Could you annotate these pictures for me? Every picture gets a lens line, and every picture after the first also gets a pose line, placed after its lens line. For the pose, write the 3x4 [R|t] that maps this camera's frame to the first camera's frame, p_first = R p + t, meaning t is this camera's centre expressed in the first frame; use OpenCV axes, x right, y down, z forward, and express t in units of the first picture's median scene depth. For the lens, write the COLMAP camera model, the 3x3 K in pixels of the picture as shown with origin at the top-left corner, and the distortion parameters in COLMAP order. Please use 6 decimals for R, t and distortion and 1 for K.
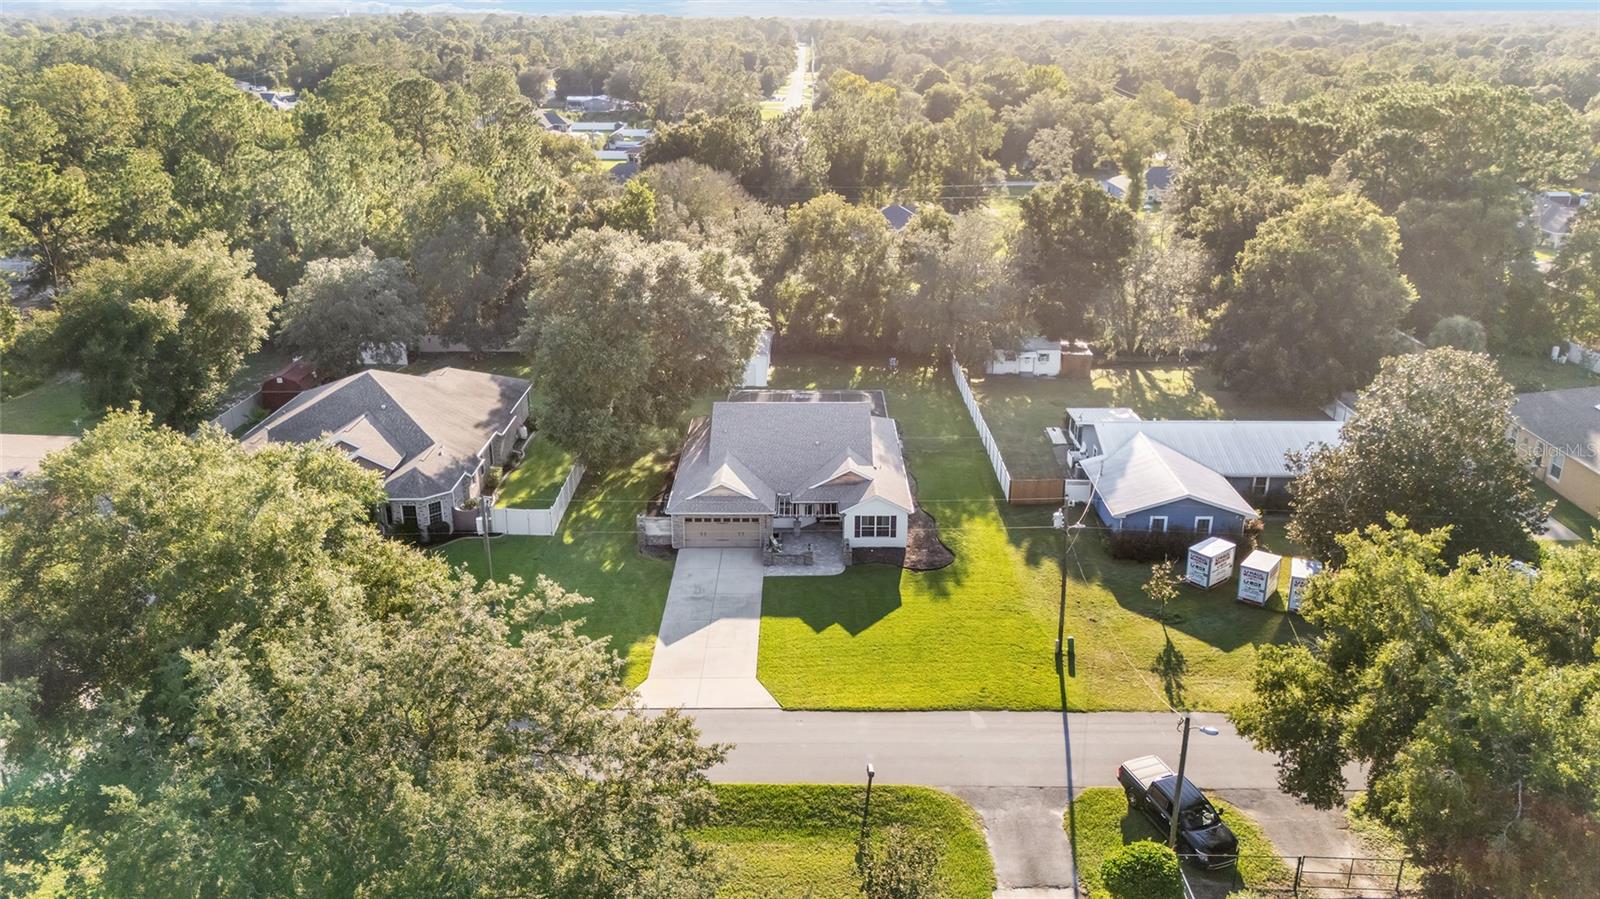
lens RADIAL K [[1184.8, 0, 792.4], [0, 1184.8, 473.8], [0, 0, 1]] dist [0.053737, -0.004507]
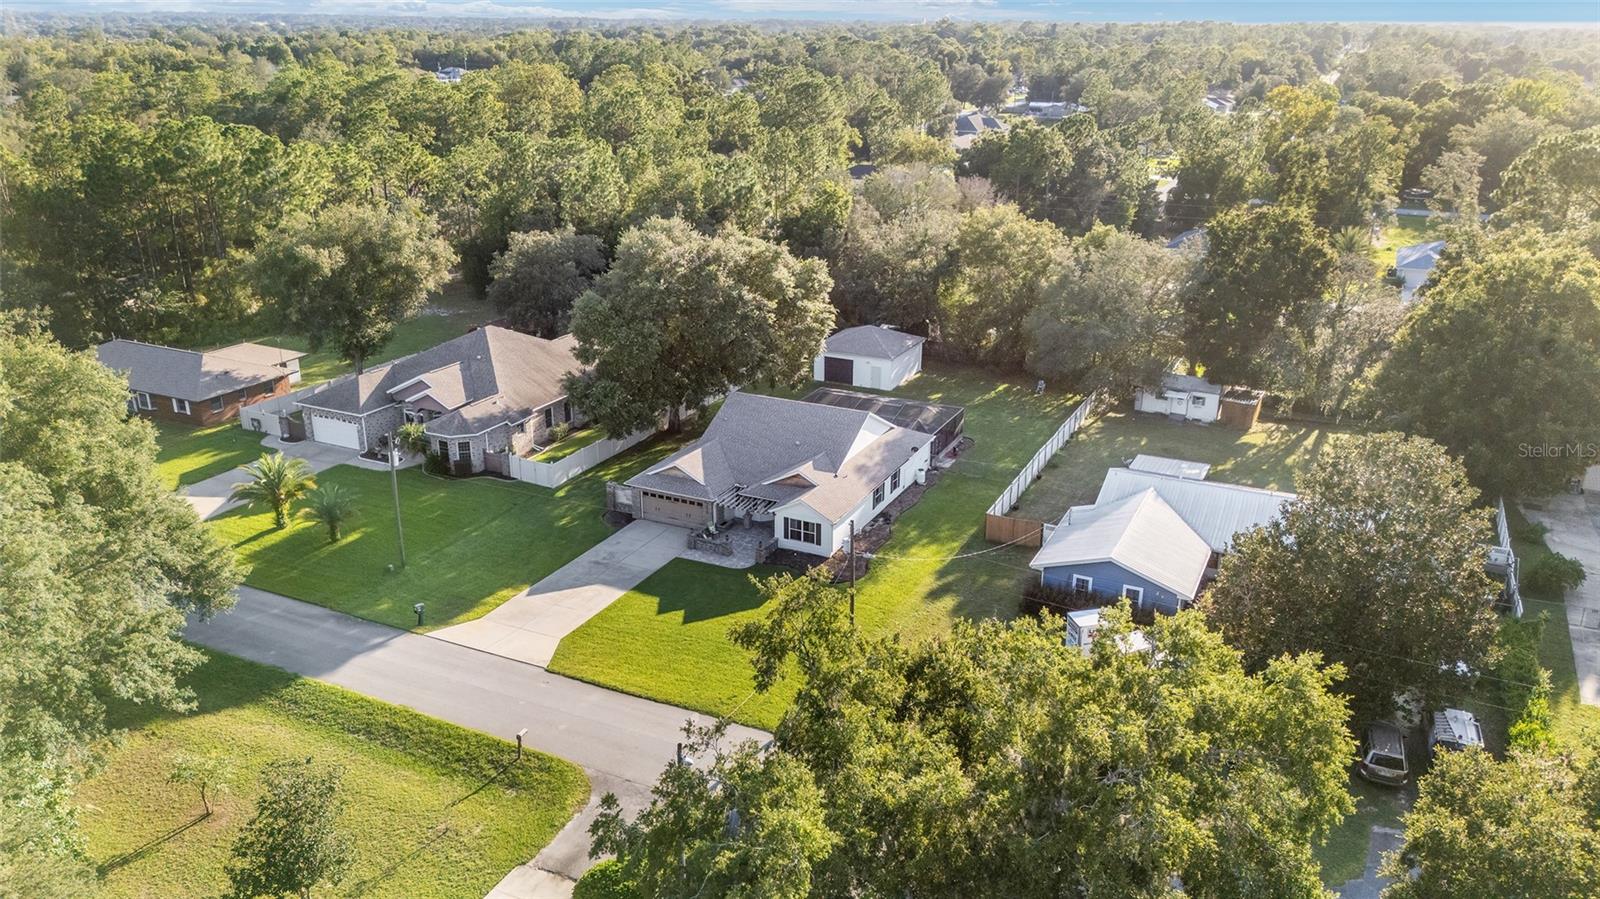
lens RADIAL K [[1180.4, 0, 800.0], [0, 1180.4, 449.5], [0, 0, 1]] dist [0.051244, -0.011048]
pose [[0.902058, 0.152009, -0.403961, 0.453851], [-0.160598, 0.986937, 0.012762, -0.035436], [0.400624, 0.053363, 0.914687, 0.082819]]
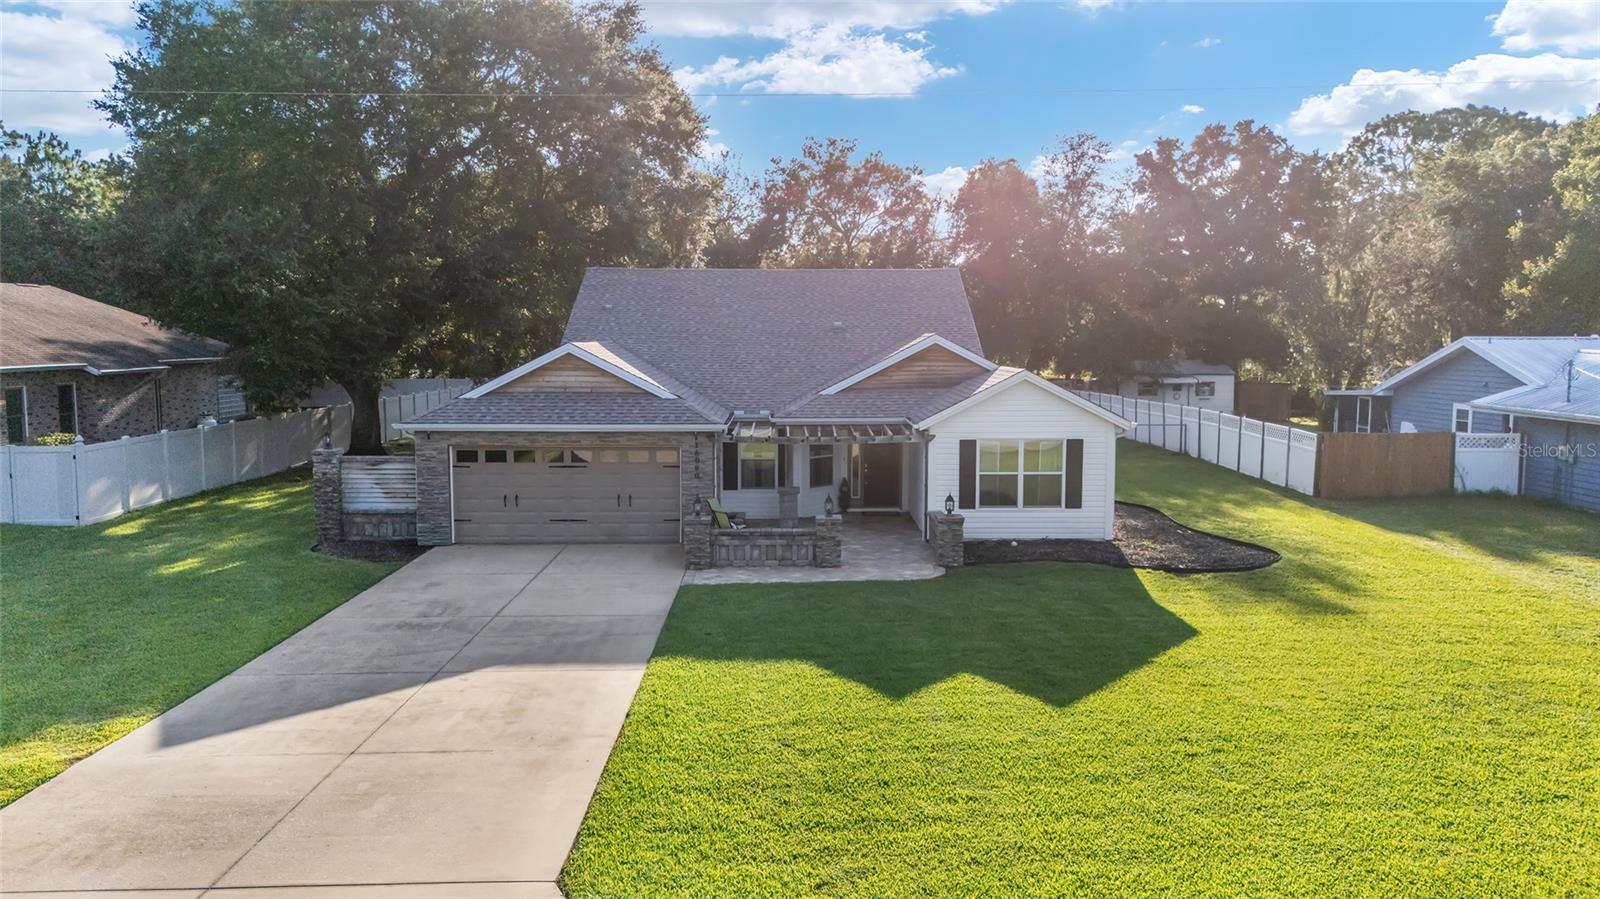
lens RADIAL K [[1180.4, 0, 800.0], [0, 1180.4, 449.5], [0, 0, 1]] dist [0.051244, -0.011048]
pose [[0.999576, 0.006789, 0.028311, -0.002414], [0.001207, 0.961933, -0.273283, 0.128244], [-0.029089, 0.273201, 0.961517, 0.664125]]
